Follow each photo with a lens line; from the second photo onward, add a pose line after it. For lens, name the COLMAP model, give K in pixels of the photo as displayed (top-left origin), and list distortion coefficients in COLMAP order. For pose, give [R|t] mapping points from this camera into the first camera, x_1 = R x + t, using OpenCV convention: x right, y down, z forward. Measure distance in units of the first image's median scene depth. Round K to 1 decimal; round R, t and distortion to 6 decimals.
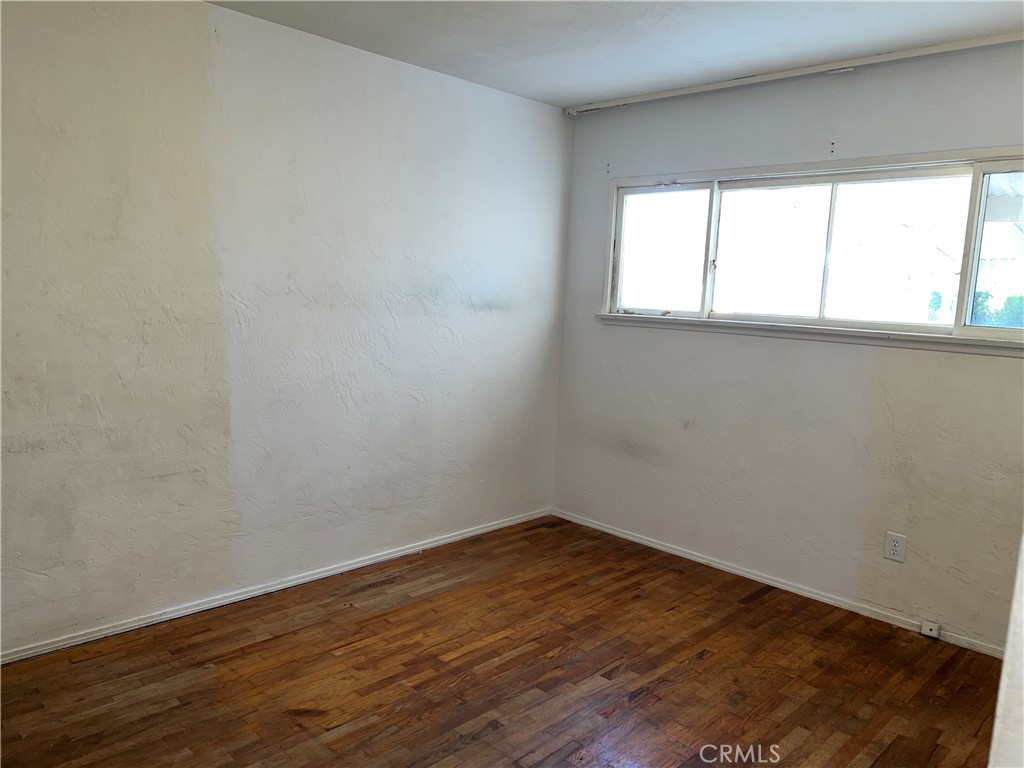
lens RADIAL K [[766.2, 0, 518.9], [0, 766.2, 386.9], [0, 0, 1]] dist [0.060974, -0.066344]
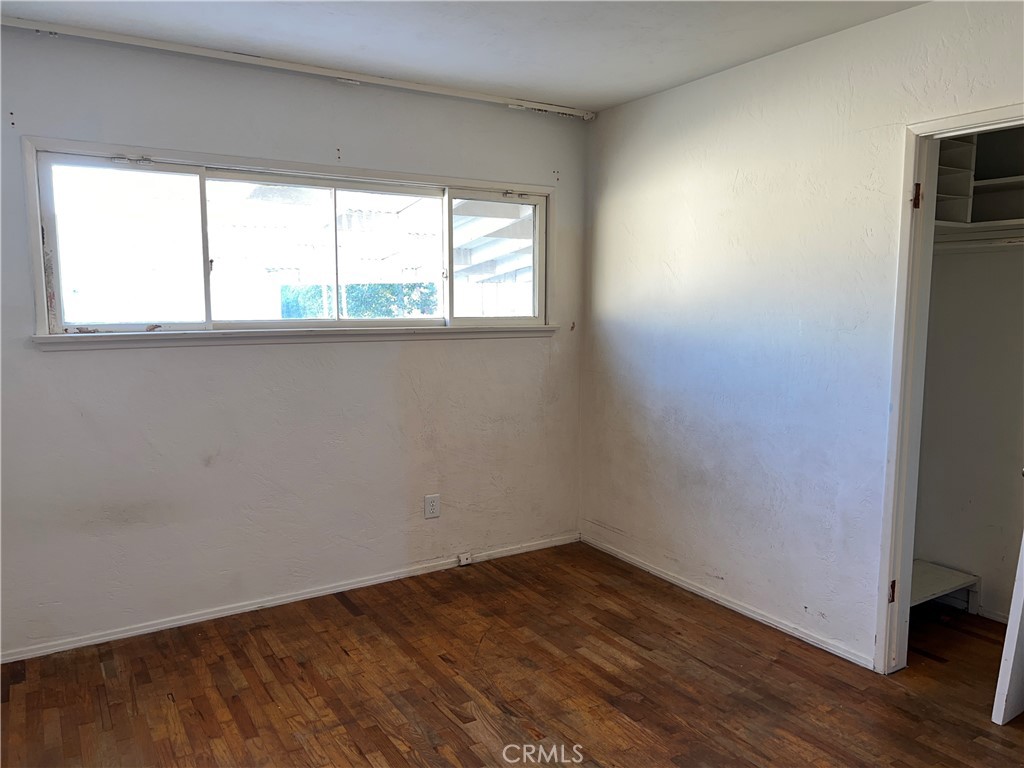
lens RADIAL K [[766.2, 0, 509.9], [0, 766.2, 381.8], [0, 0, 1]] dist [0.060974, -0.066344]
pose [[0.239651, -0.147369, 0.959609, -0.552710], [0.138846, 0.983455, 0.116356, -0.095869], [-0.960879, 0.105353, 0.256148, 0.534350]]
